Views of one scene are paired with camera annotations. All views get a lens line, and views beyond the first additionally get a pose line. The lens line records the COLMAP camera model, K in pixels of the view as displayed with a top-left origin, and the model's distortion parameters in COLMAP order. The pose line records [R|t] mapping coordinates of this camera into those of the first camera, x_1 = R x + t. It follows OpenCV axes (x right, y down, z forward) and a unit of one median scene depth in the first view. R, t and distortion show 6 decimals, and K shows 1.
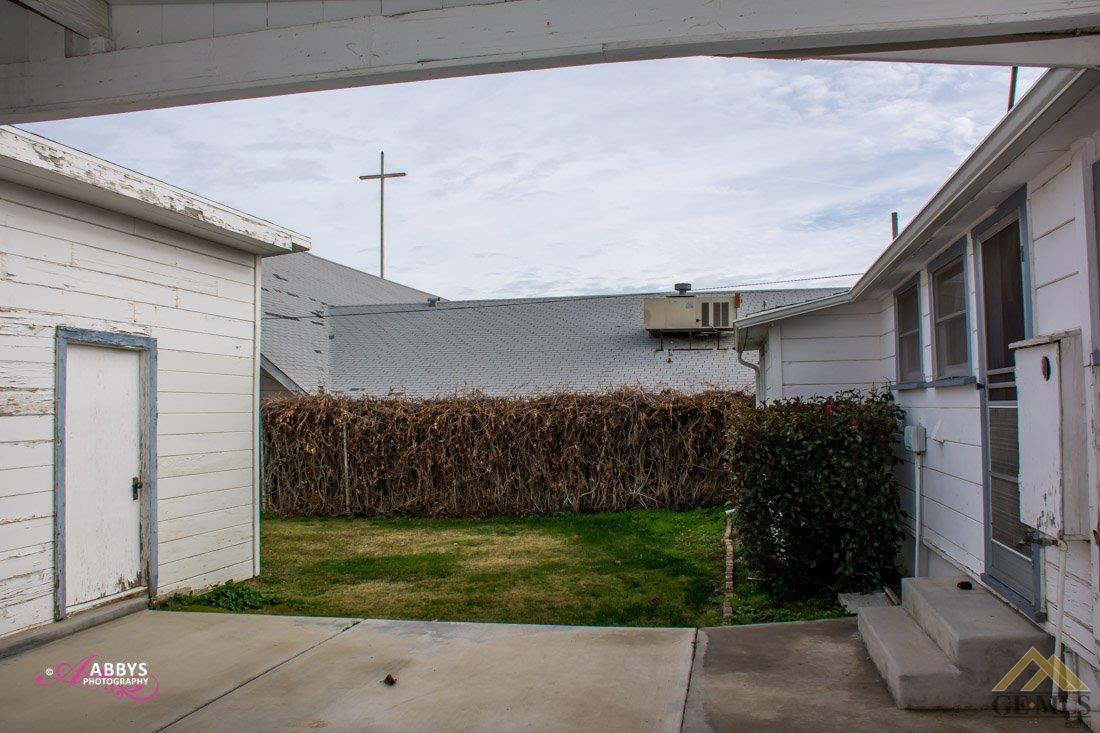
lens RADIAL K [[892.3, 0, 550.0], [0, 892.3, 366.5], [0, 0, 1]] dist [-0.005072, -0.002020]
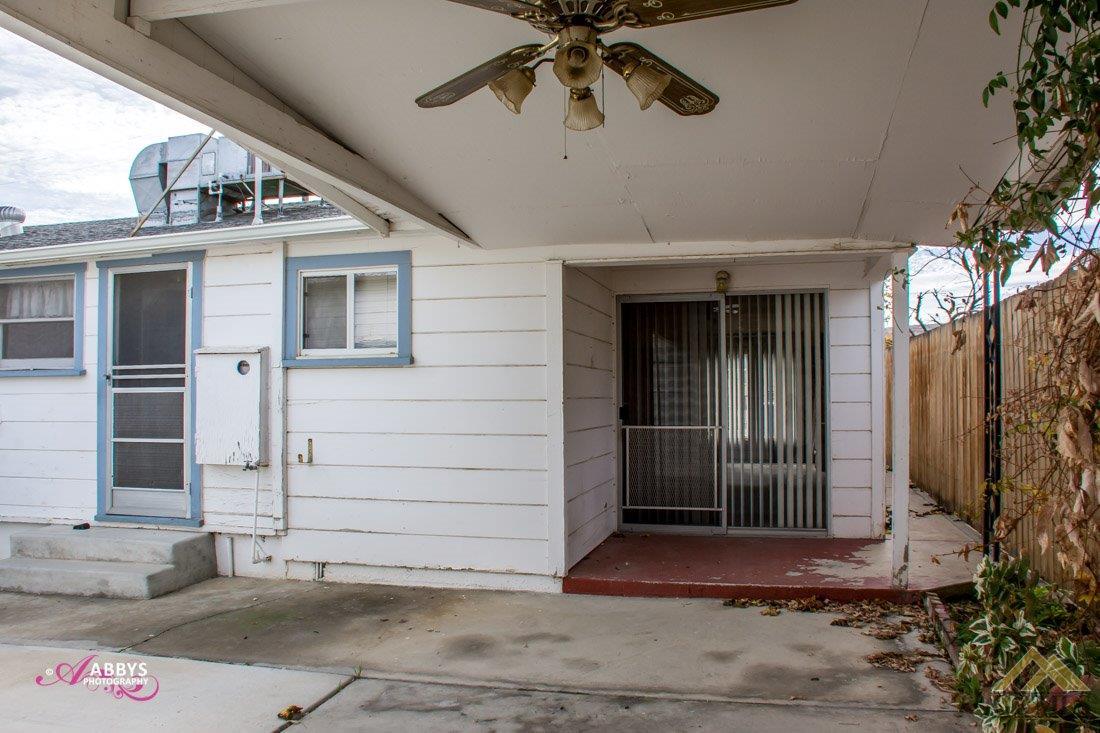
lens RADIAL K [[892.3, 0, 550.0], [0, 892.3, 366.5], [0, 0, 1]] dist [-0.005072, -0.002020]
pose [[0.040790, 0.046959, 0.998064, -0.868581], [-0.034894, 0.998353, -0.045547, 0.044812], [-0.998558, -0.032968, 0.042361, 0.262293]]
